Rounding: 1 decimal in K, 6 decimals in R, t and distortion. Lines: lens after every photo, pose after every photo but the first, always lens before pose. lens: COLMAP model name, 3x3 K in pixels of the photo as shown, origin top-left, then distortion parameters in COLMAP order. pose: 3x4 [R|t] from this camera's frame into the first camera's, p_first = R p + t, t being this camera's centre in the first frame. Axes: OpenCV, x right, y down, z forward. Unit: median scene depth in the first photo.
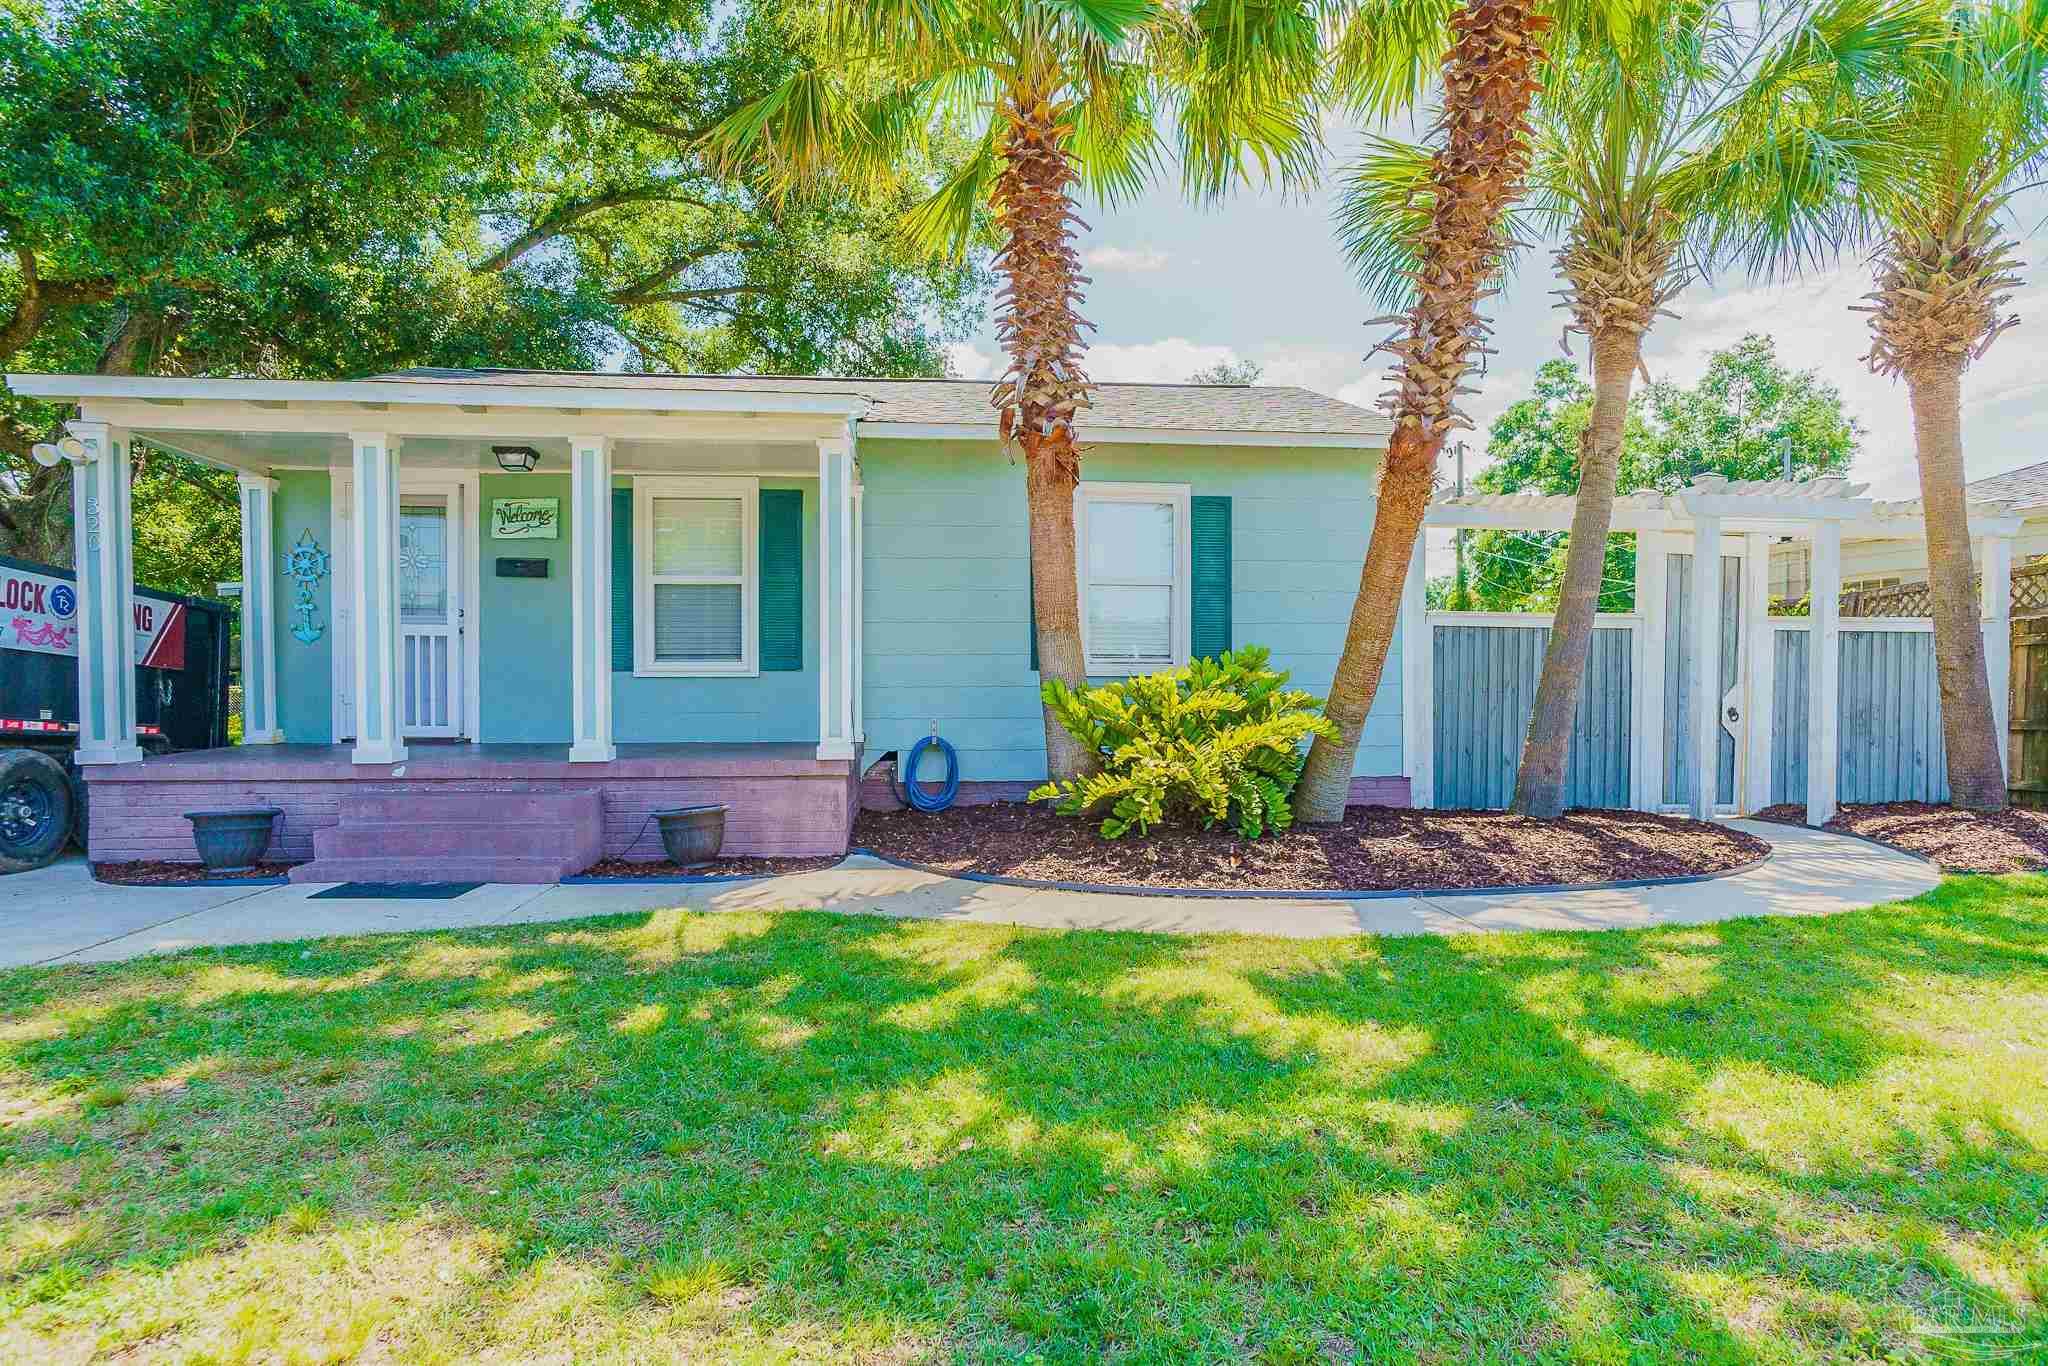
lens RADIAL K [[1110.9, 0, 1022.1], [0, 1110.9, 696.8], [0, 0, 1]] dist [-0.055767, 0.052875]
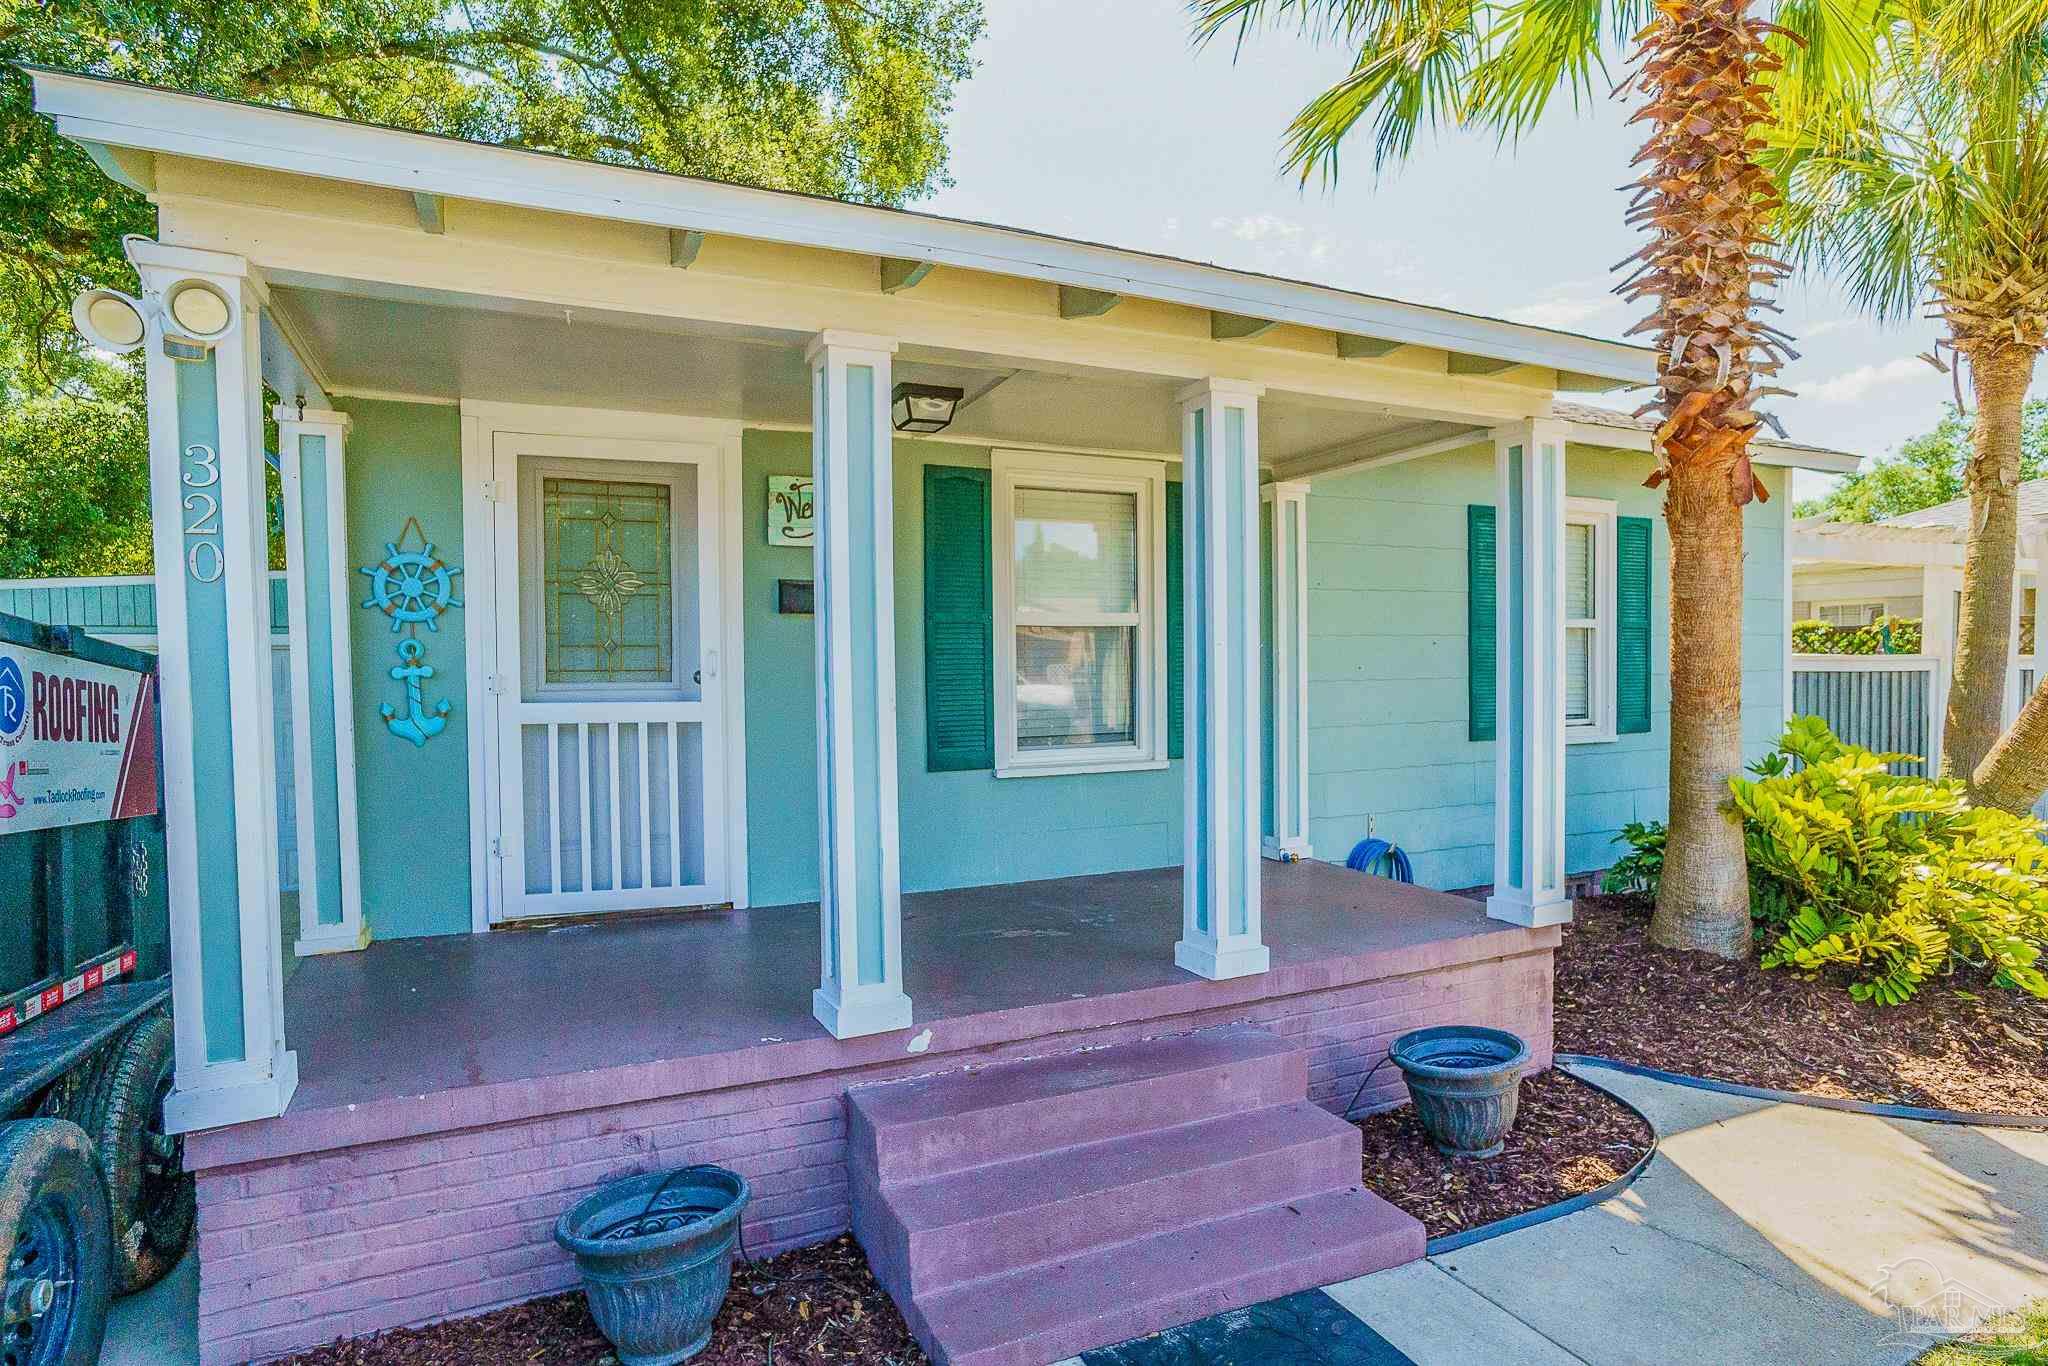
lens RADIAL K [[1110.9, 0, 1022.1], [0, 1110.9, 696.8], [0, 0, 1]] dist [-0.055767, 0.052875]
pose [[0.942160, -0.017893, 0.334687, -0.575185], [0.013344, 0.999785, 0.015888, -0.076901], [-0.334899, -0.010503, 0.942196, 0.438294]]
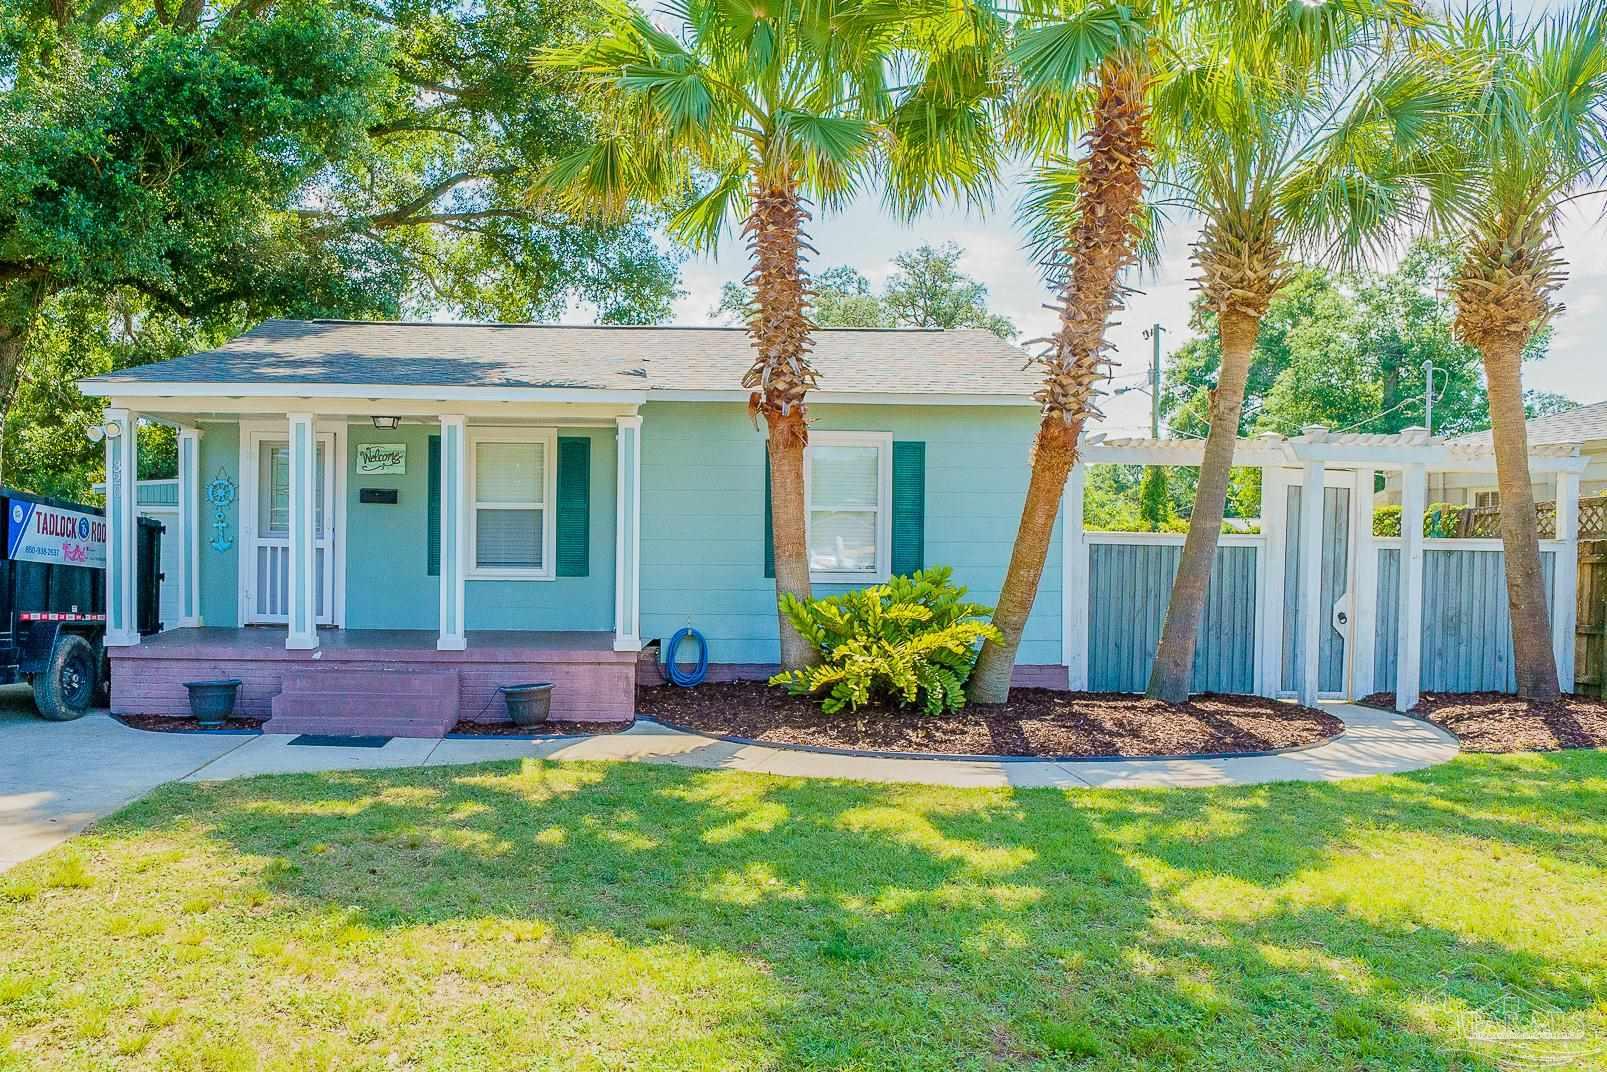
lens RADIAL K [[1115.7, 0, 636.2], [0, 1115.7, 547.2], [0, 0, 1]] dist [-0.035640, 0.007694]
pose [[0.997192, 0.011699, -0.073971, -0.049270], [-0.011885, 0.999927, -0.002084, -0.059595], [0.073941, 0.002957, 0.997258, -0.323259]]
